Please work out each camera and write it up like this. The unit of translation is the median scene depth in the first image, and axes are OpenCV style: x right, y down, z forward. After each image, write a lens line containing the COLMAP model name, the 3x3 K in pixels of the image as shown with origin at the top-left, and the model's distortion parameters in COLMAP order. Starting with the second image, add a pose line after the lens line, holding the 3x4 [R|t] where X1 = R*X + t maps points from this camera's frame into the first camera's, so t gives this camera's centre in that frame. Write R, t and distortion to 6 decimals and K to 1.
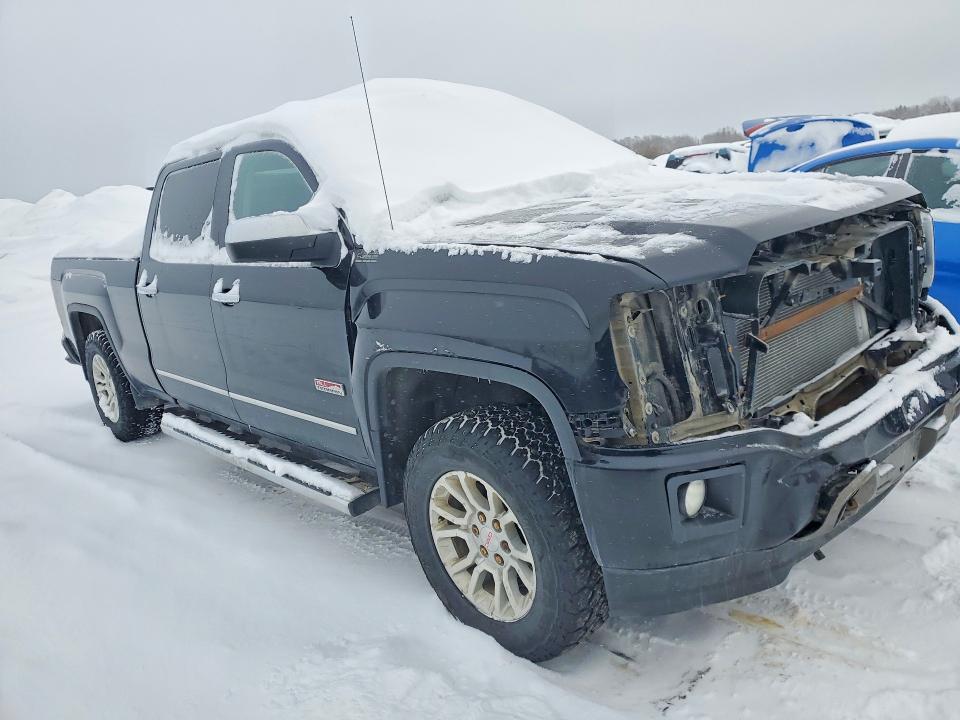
lens RADIAL K [[715.2, 0, 480.0], [0, 715.2, 360.0], [0, 0, 1]] dist [0.000353, -0.003939]
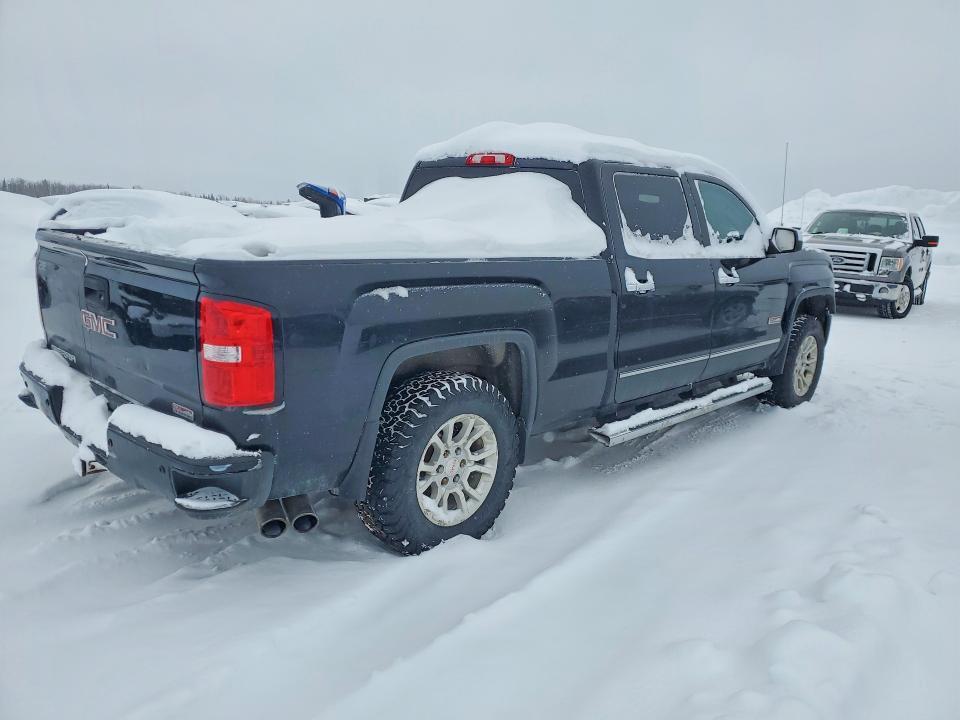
lens RADIAL K [[715.2, 0, 480.0], [0, 715.2, 360.0], [0, 0, 1]] dist [0.000353, -0.003939]
pose [[-0.043385, -0.209931, 0.976753, -1.133019], [0.095262, 0.972350, 0.213216, -0.179556], [-0.994506, 0.102298, -0.022187, 0.951544]]
